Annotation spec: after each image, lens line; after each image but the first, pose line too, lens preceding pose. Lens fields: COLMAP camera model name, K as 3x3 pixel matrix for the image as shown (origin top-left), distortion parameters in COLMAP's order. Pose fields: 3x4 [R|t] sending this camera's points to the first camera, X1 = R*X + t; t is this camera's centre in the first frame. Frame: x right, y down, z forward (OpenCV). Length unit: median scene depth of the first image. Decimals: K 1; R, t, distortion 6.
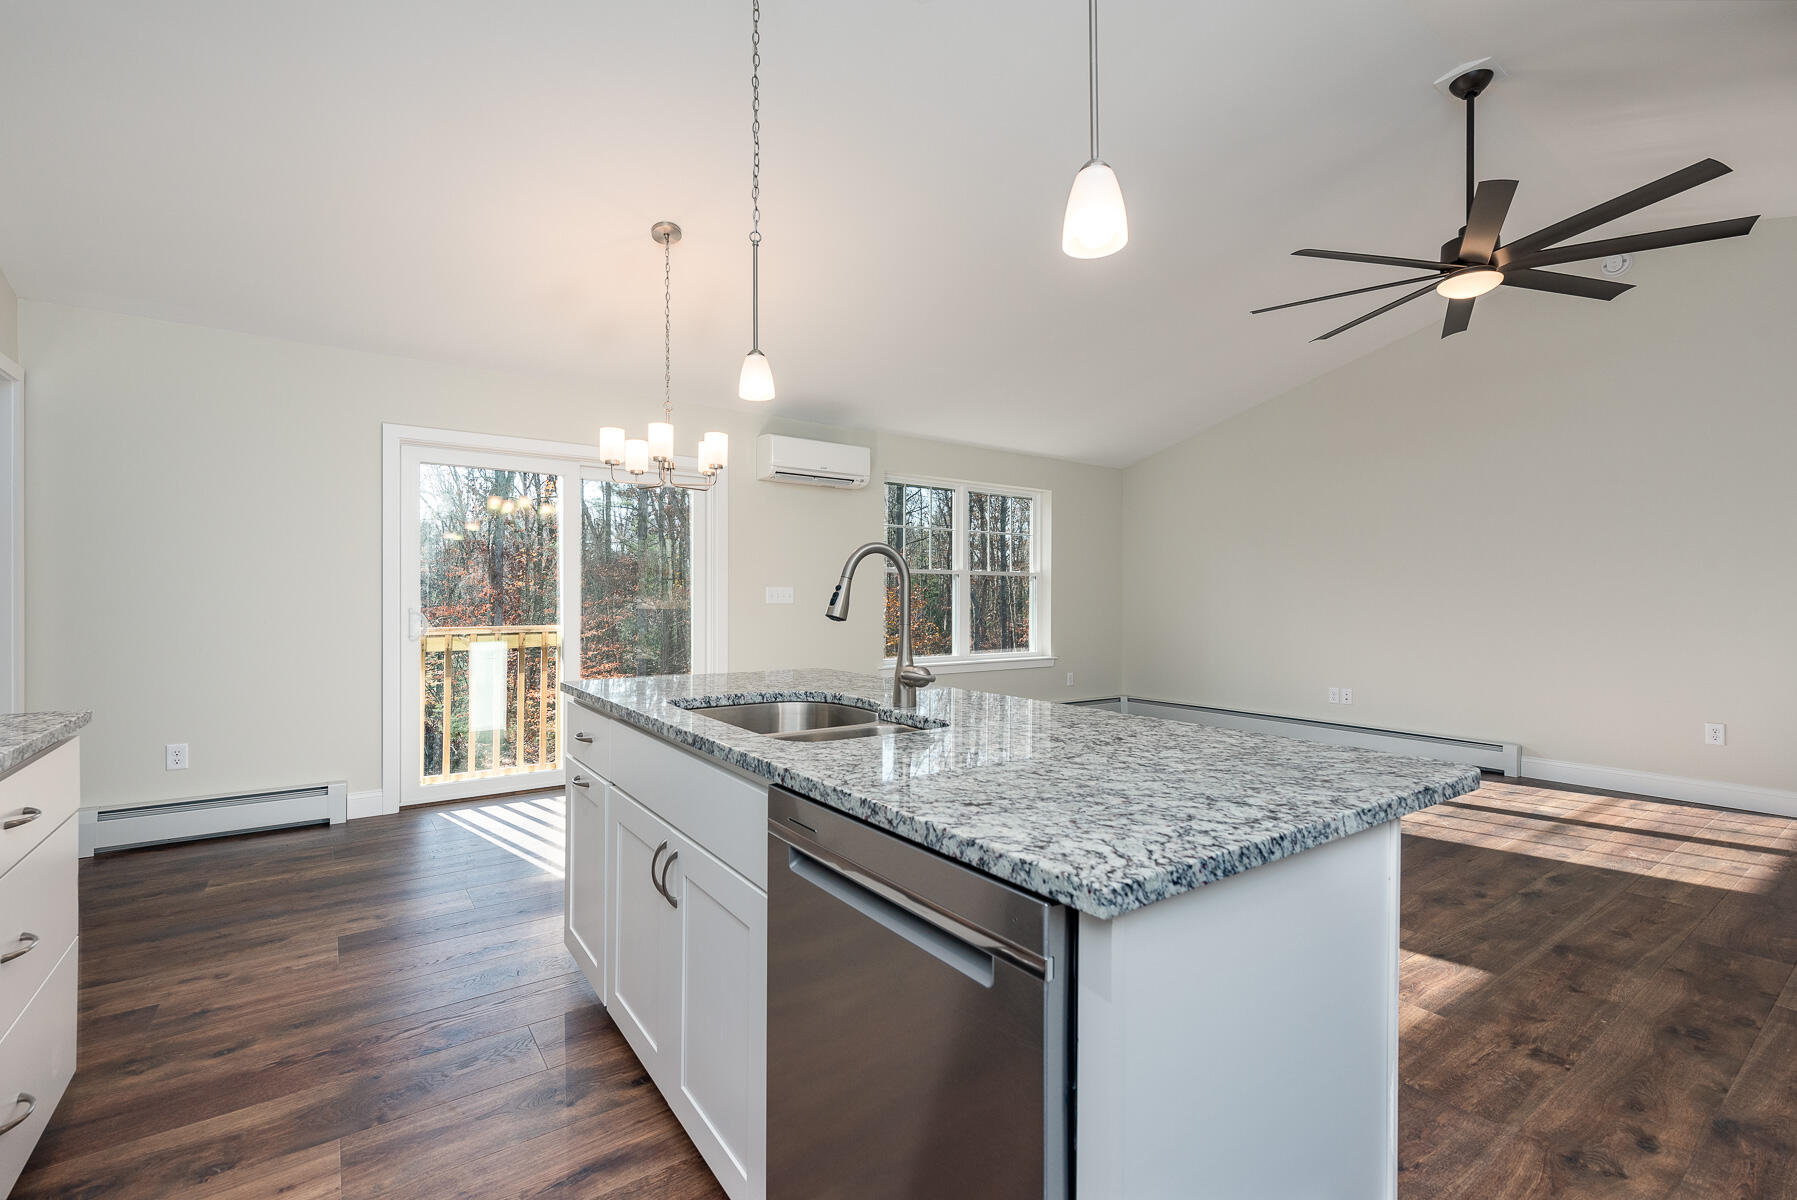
lens RADIAL K [[761.4, 0, 891.9], [0, 761.4, 600.8], [0, 0, 1]] dist [0.003791, 0.000033]
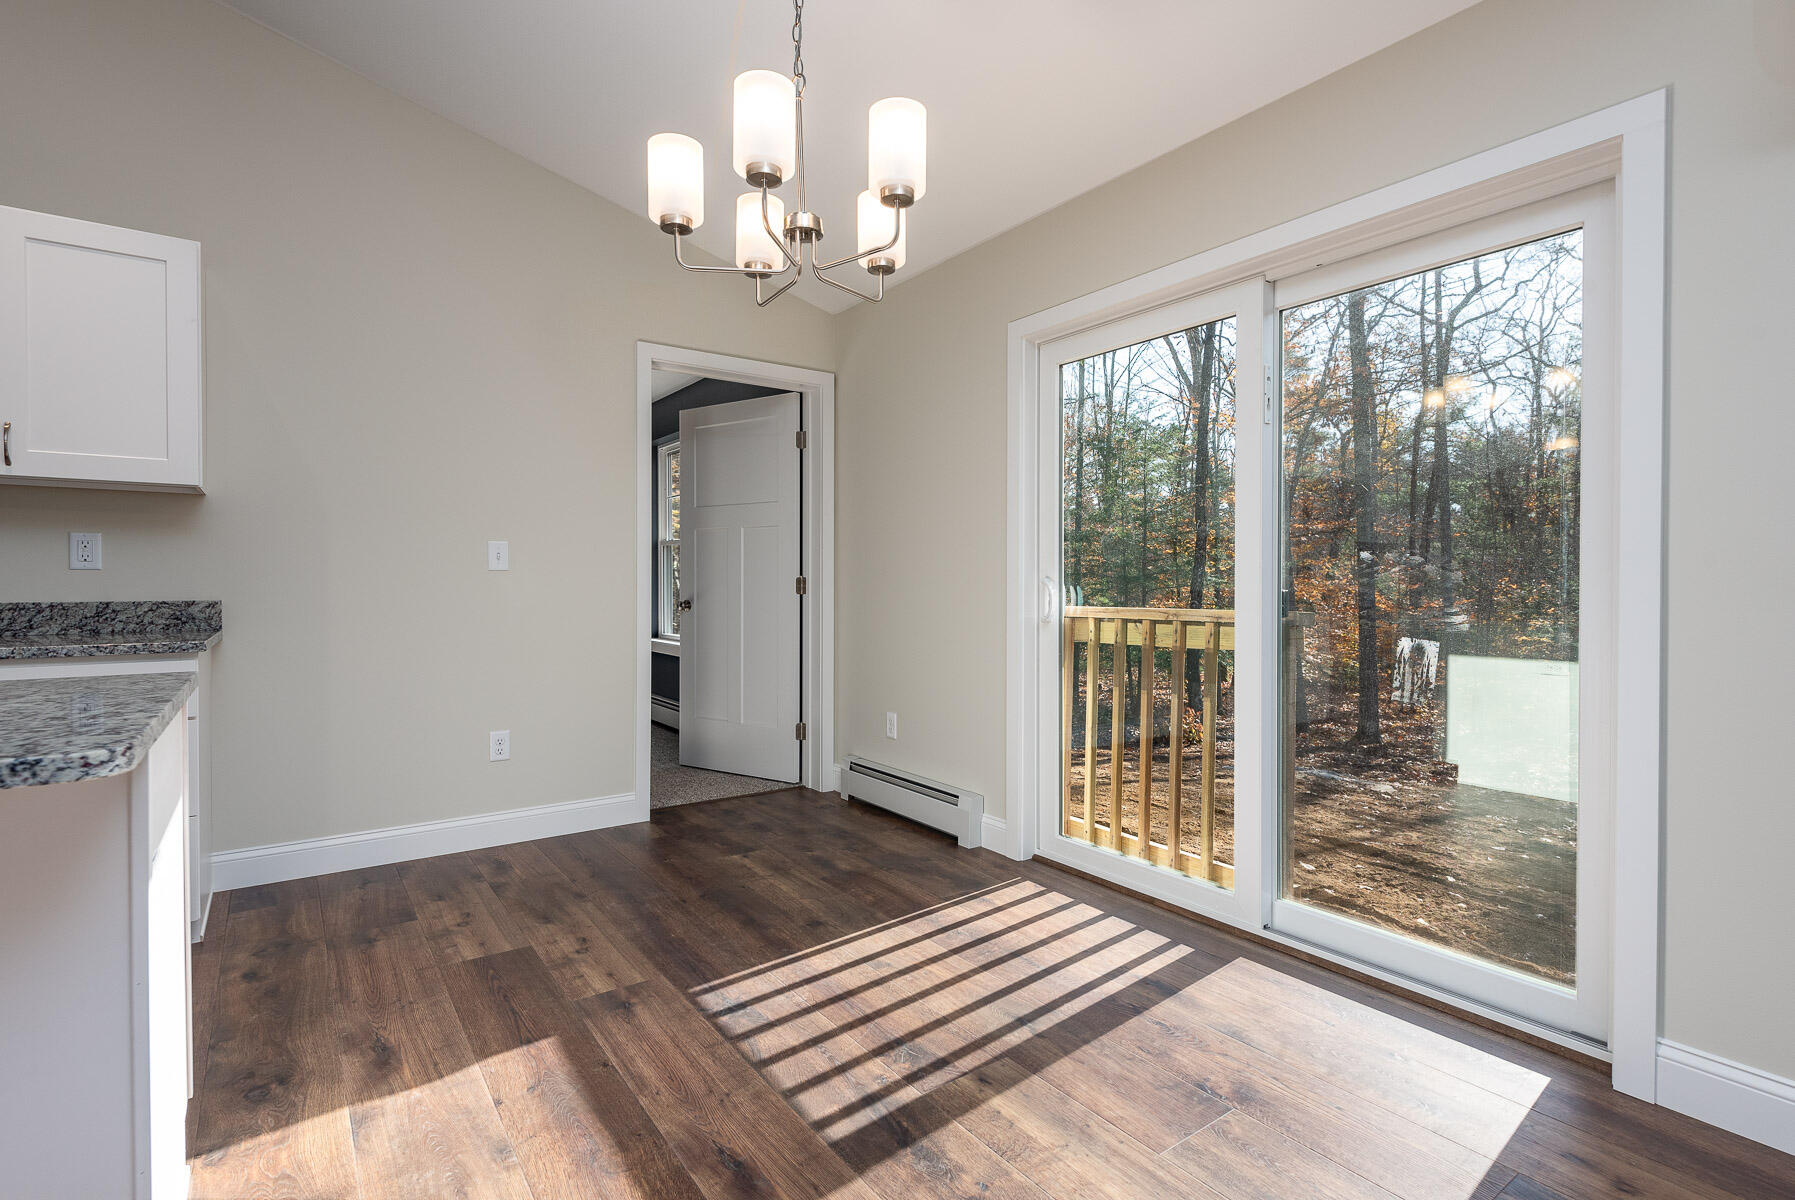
lens RADIAL K [[846.6, 0, 896.5], [0, 846.6, 588.0], [0, 0, 1]] dist [0.004677, -0.000298]
pose [[0.008849, 0.003817, -0.999954, 0.195991], [-0.003785, 0.999986, 0.003783, 0.022856], [0.999954, 0.003751, 0.008863, 1.141182]]
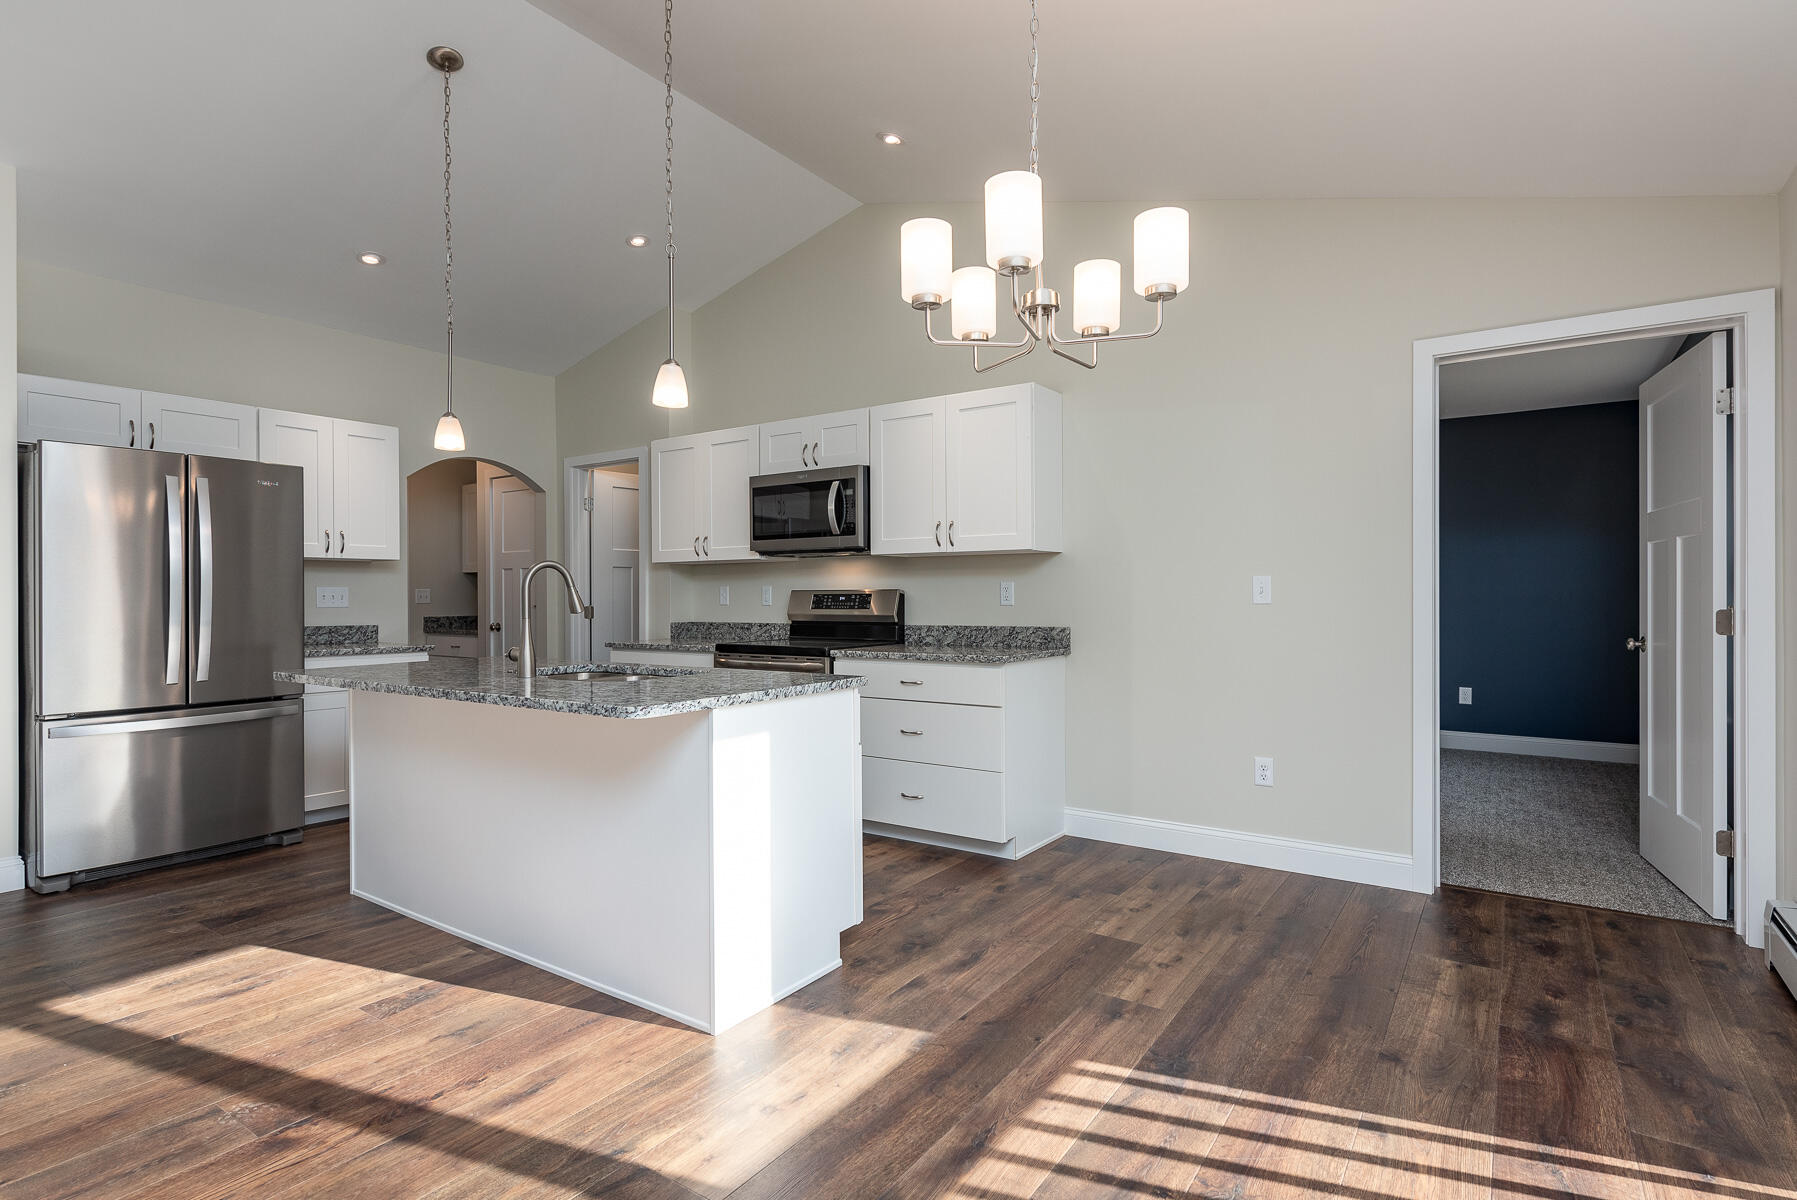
lens RADIAL K [[895.7, 0, 939.5], [0, 895.7, 596.5], [0, 0, 1]] dist [0.014707, -0.004095]
pose [[-0.932434, 0.002887, -0.361329, -0.055038], [0.001802, 0.999993, 0.003339, -0.008242], [0.361336, 0.002462, -0.932432, 1.605630]]
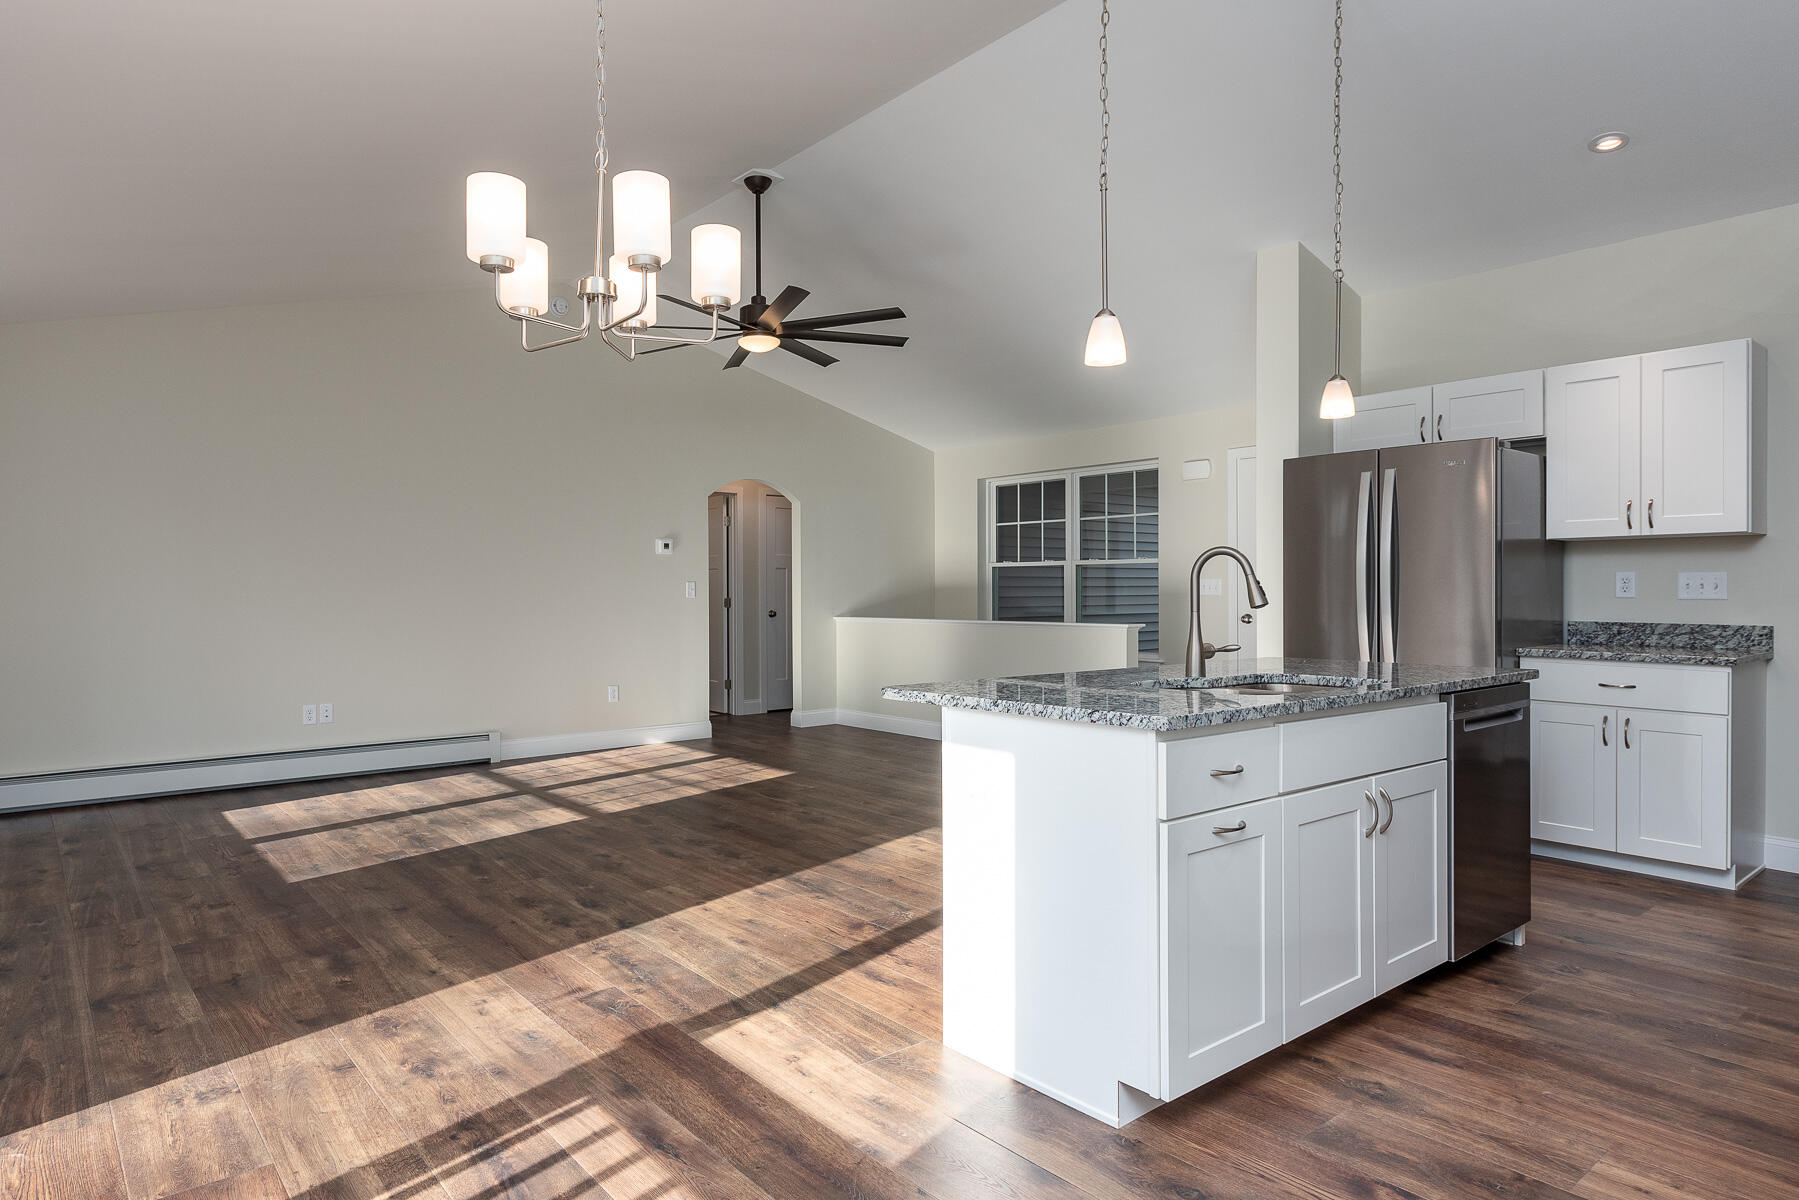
lens RADIAL K [[1043.8, 0, 774.8], [0, 1043.8, 598.2], [0, 0, 1]] dist [-0.020782, 0.010372]
pose [[-0.004128, -0.009325, 0.999948, -0.979440], [0.005841, 0.999939, 0.009349, -0.007227], [-0.999974, 0.005879, -0.004073, 0.979535]]
